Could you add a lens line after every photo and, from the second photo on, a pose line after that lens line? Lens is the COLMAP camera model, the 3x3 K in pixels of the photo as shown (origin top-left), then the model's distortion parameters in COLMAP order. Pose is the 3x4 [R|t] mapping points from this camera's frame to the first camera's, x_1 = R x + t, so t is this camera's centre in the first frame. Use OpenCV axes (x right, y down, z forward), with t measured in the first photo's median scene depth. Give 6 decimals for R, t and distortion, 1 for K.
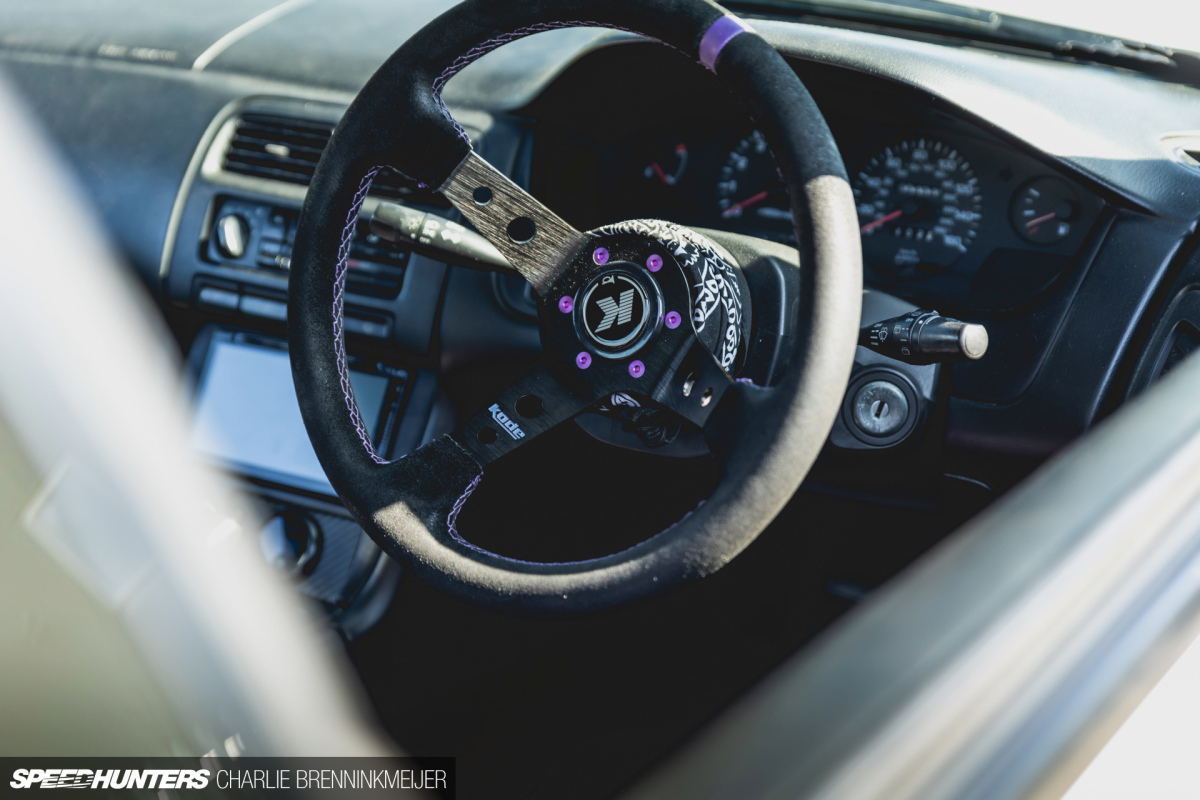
lens RADIAL K [[1986.2, 0, 600.0], [0, 1986.2, 400.0], [0, 0, 1]] dist [0.043167, -0.046552]
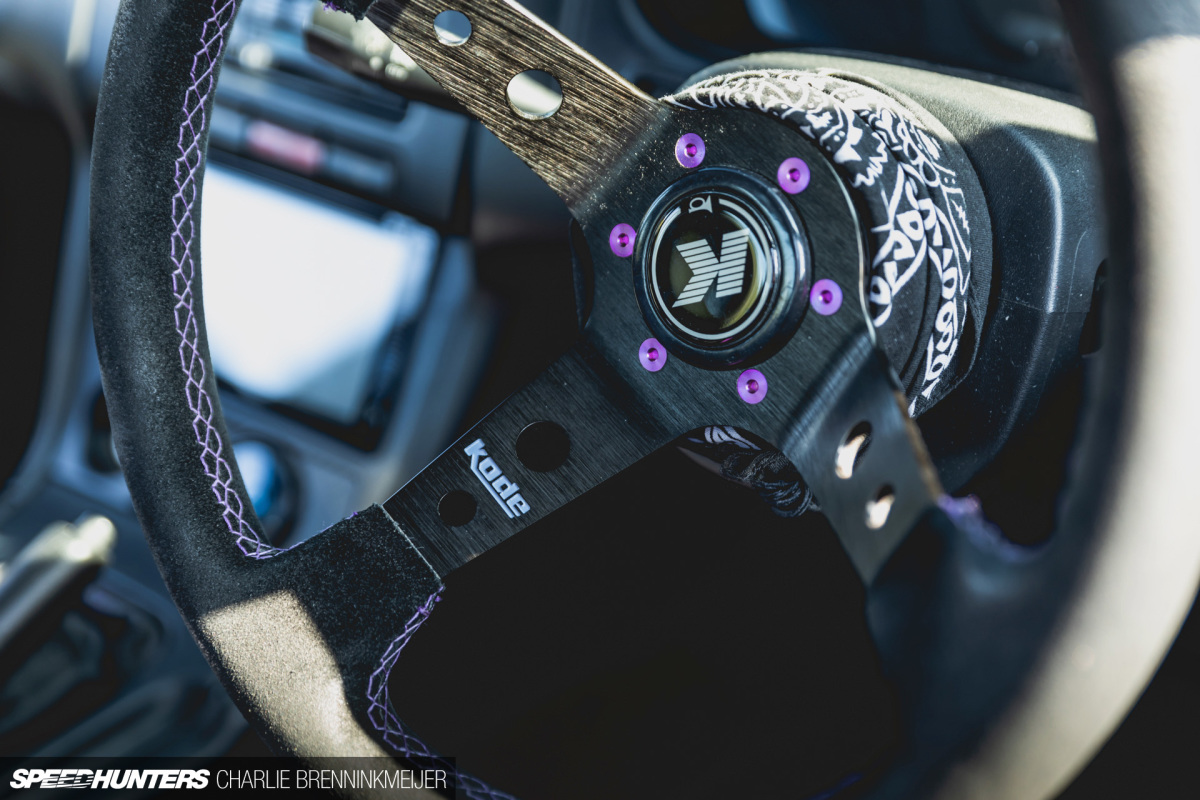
lens RADIAL K [[1986.2, 0, 600.0], [0, 1986.2, 400.0], [0, 0, 1]] dist [0.043167, -0.046552]
pose [[0.992289, 0.032514, -0.119608, 0.040366], [-0.009306, 0.981799, 0.189694, -0.106652], [0.123599, -0.187118, 0.974531, 0.503531]]
